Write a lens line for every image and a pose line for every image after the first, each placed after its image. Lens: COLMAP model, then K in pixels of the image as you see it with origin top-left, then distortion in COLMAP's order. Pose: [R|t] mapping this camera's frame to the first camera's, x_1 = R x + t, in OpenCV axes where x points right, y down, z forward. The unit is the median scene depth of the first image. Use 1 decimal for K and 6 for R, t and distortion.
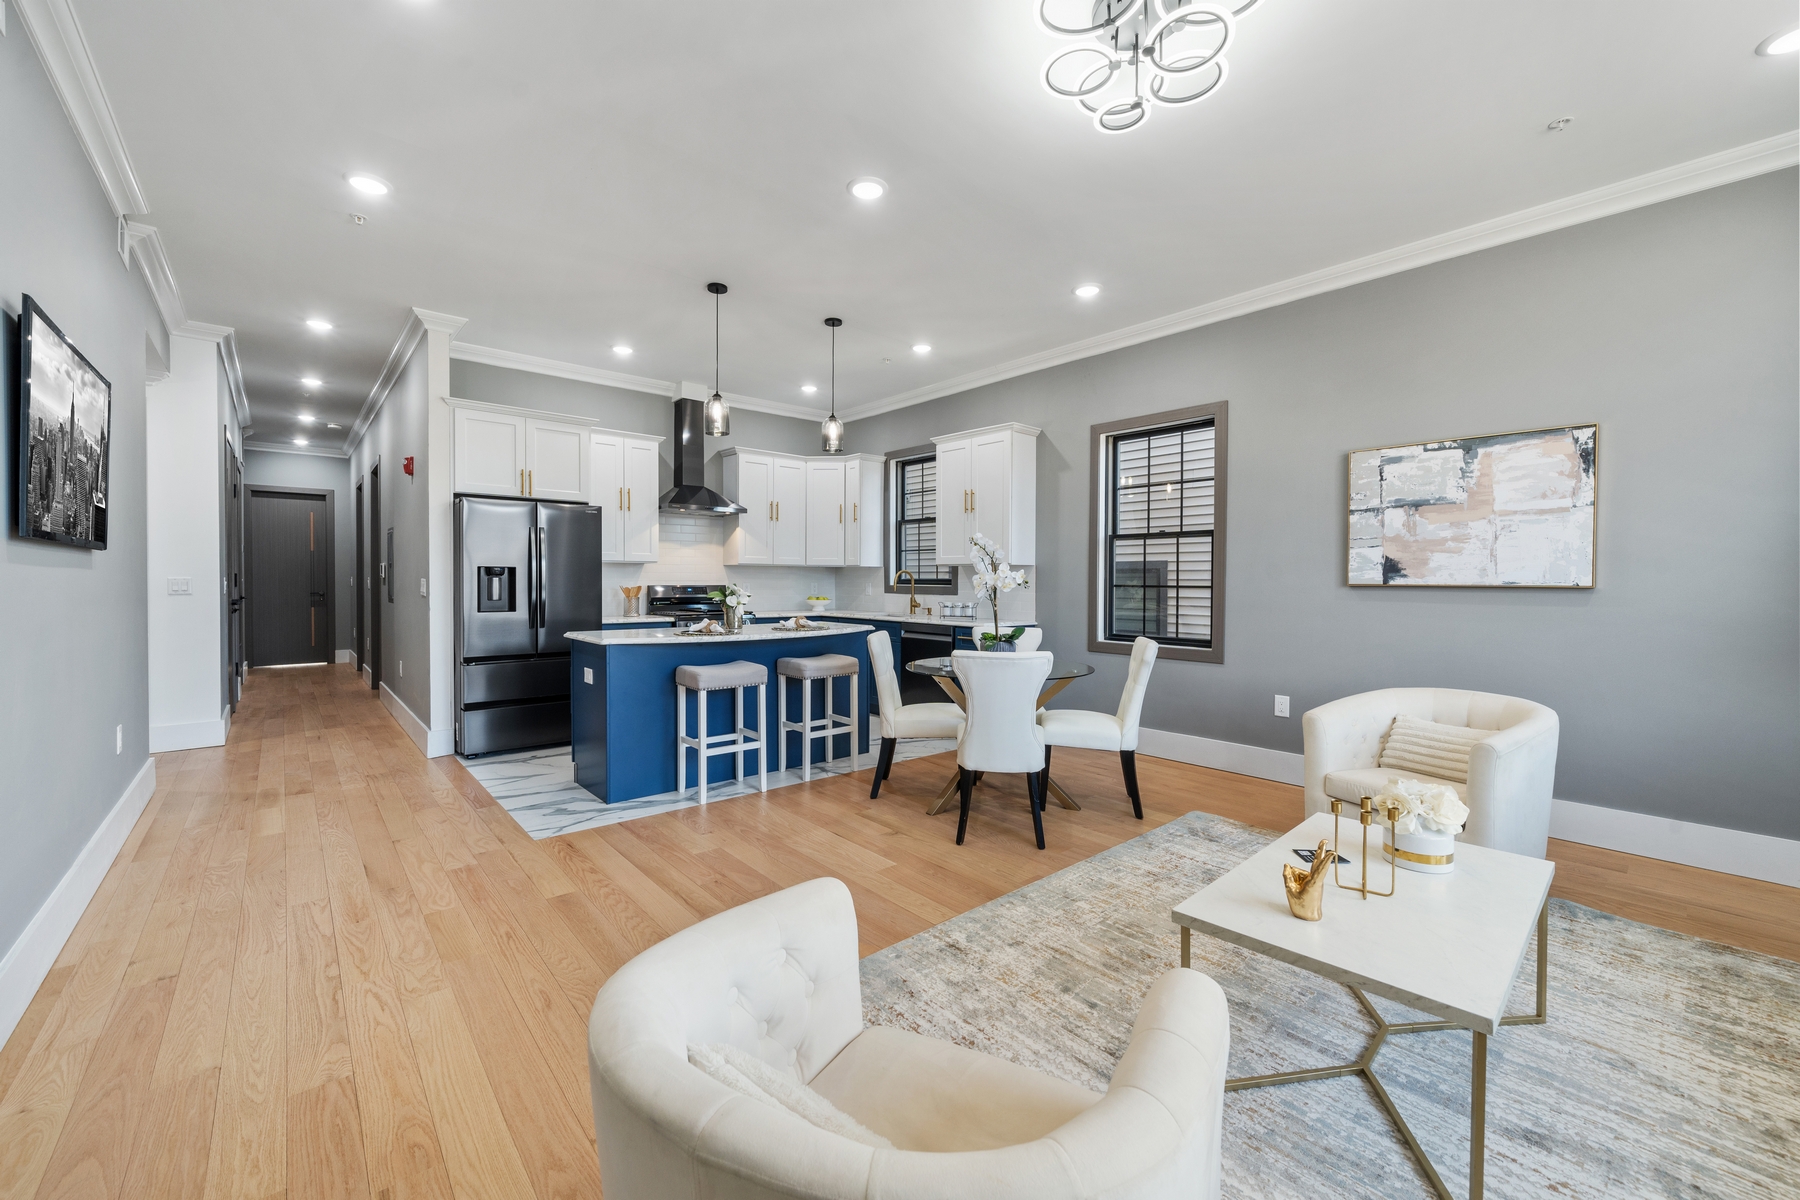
lens RADIAL K [[713.3, 0, 897.1], [0, 713.3, 592.7], [0, 0, 1]] dist [-0.003113, 0.000634]
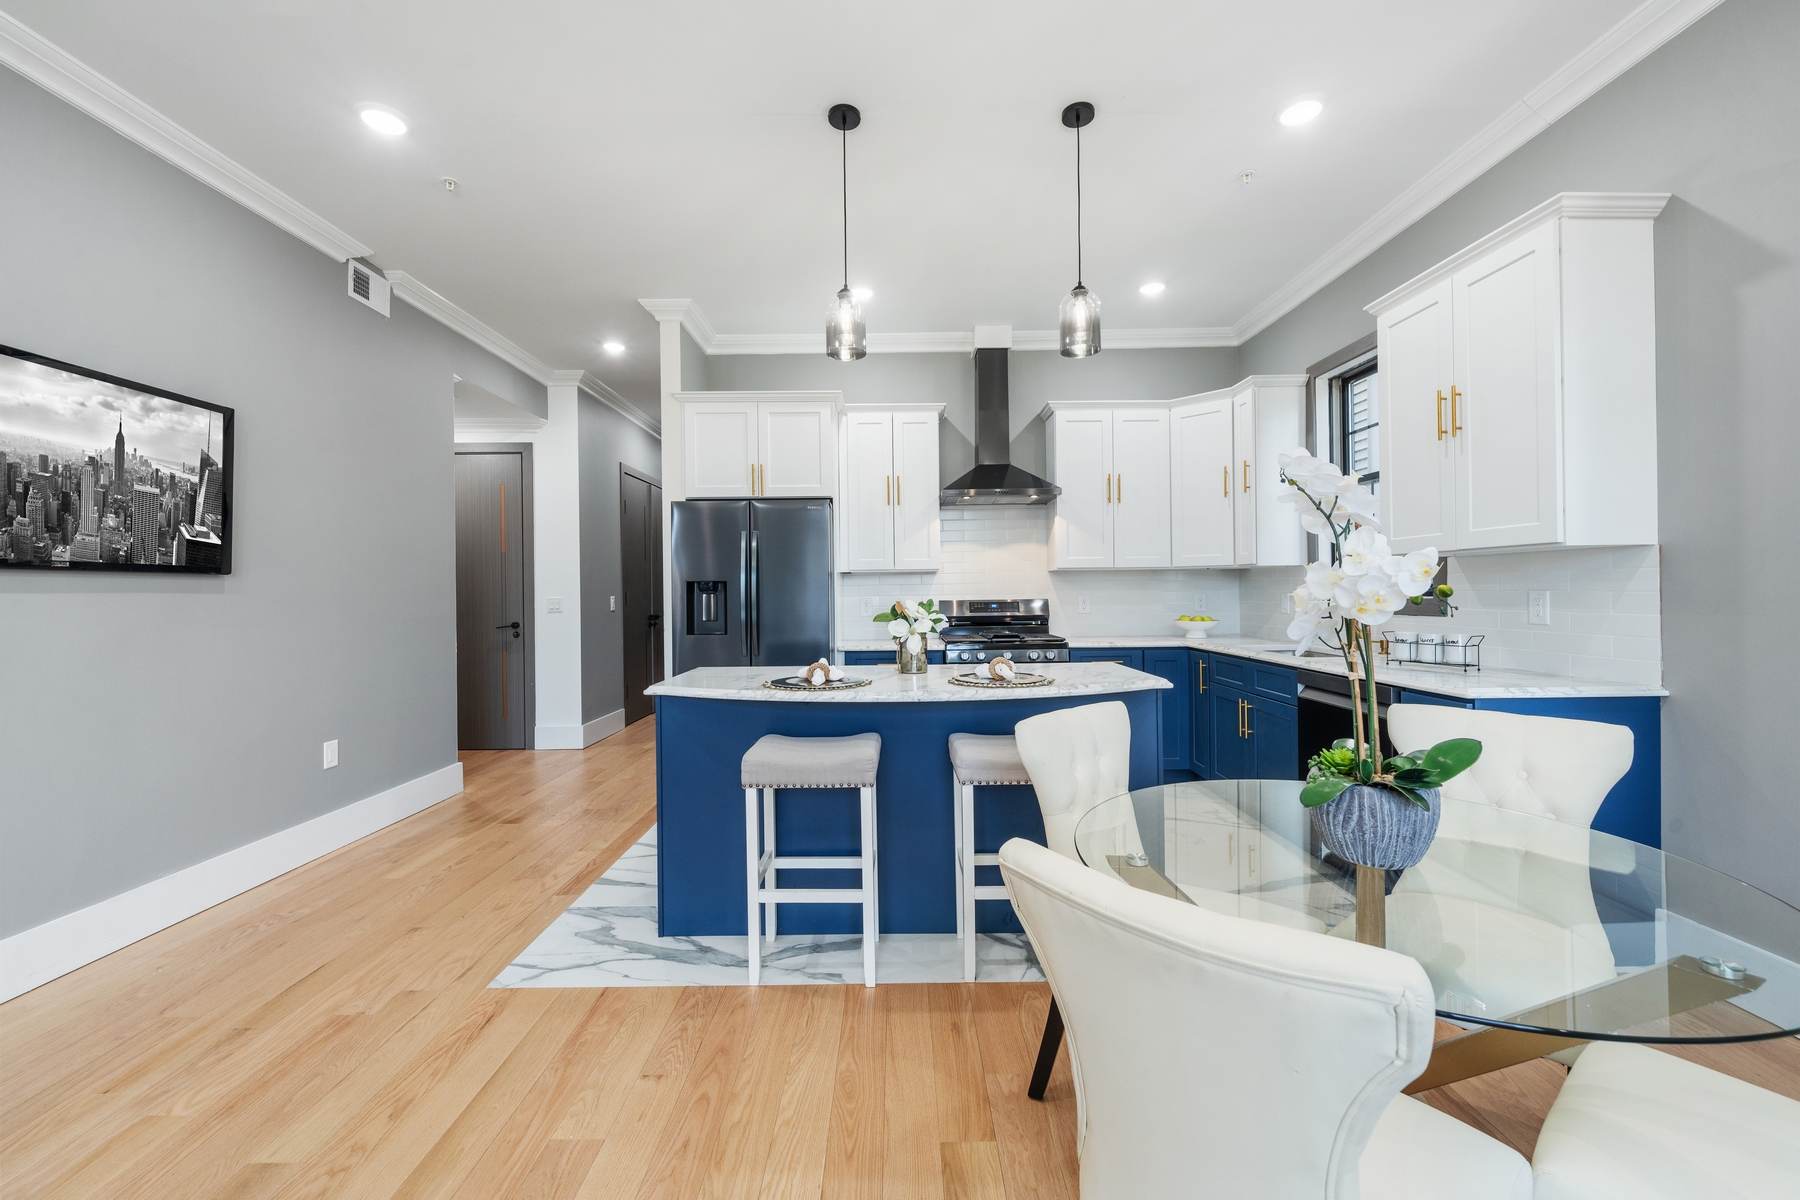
lens RADIAL K [[713.3, 0, 896.7], [0, 713.3, 593.6], [0, 0, 1]] dist [-0.003113, 0.000634]
pose [[0.757321, -0.012699, -0.652919, 0.156740], [0.003869, 0.999881, -0.014959, -0.008411], [0.653031, 0.008803, 0.757280, 0.512191]]
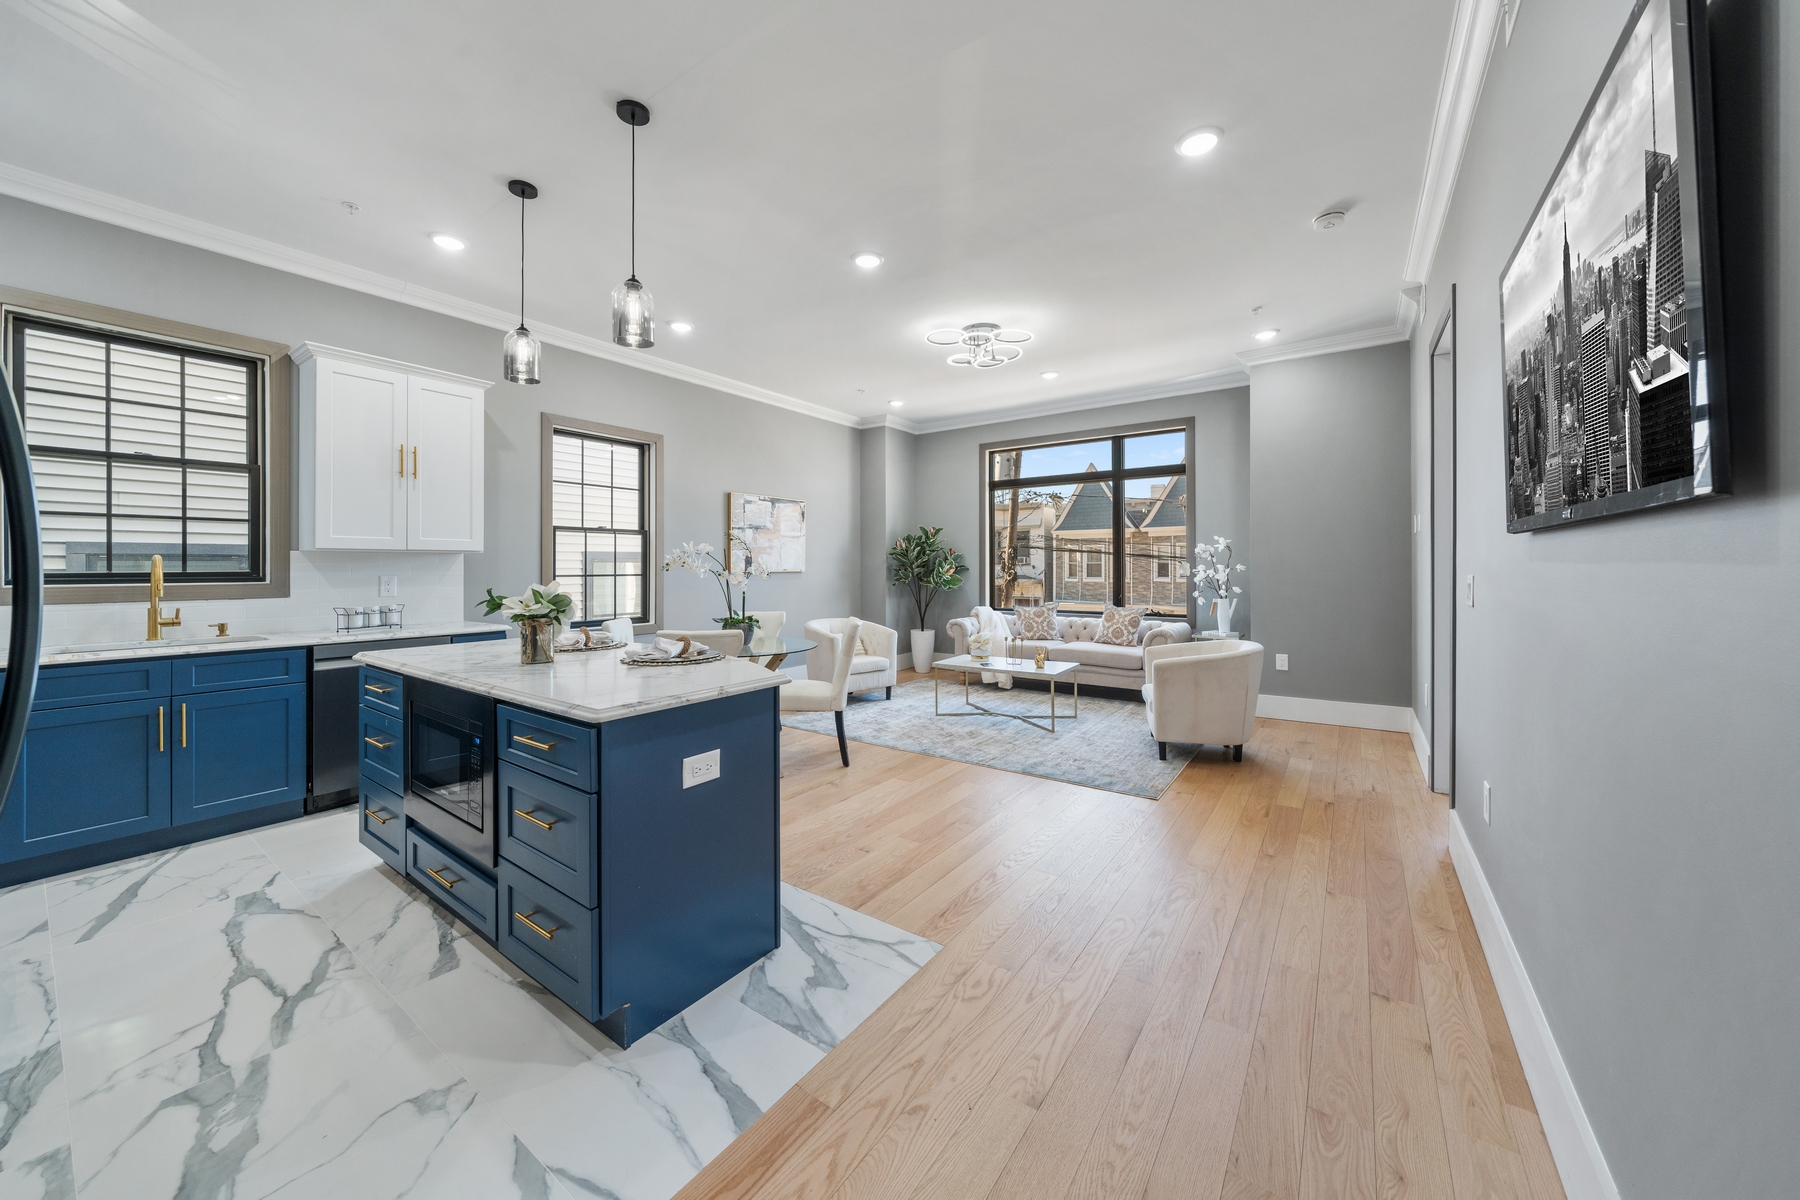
lens RADIAL K [[638.5, 0, 894.8], [0, 638.5, 566.6], [0, 0, 1]] dist [-0.002486, -0.000076]
pose [[-0.233961, -0.003971, 0.972238, -0.766492], [0.018787, 0.999786, 0.008605, -0.024114], [-0.972065, 0.020278, -0.233836, 0.819867]]
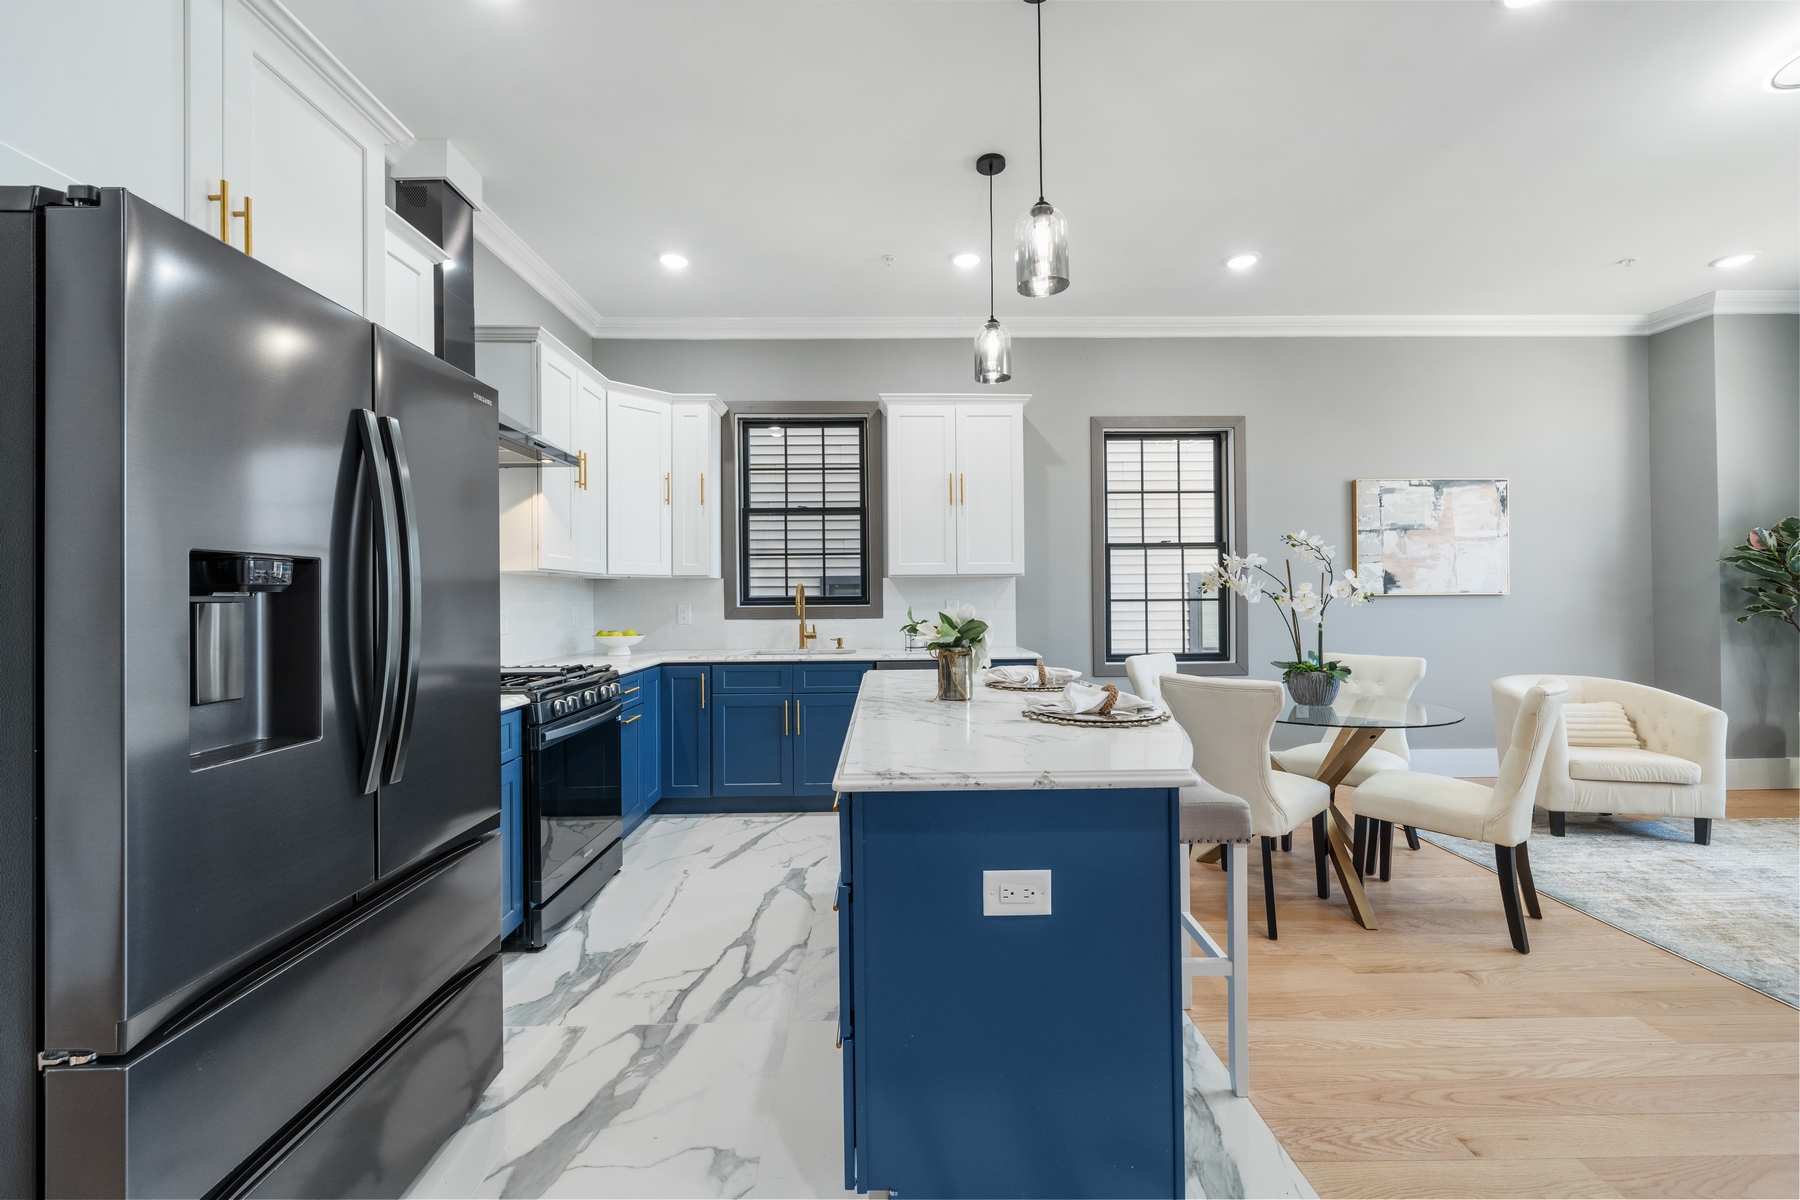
lens RADIAL K [[713.3, 0, 897.6], [0, 713.3, 591.6], [0, 0, 1]] dist [-0.003113, 0.000634]
pose [[0.640560, -0.005495, 0.767889, -0.608456], [0.026969, 0.999519, -0.015344, -0.015790], [-0.767435, 0.030538, 0.640400, 0.699833]]
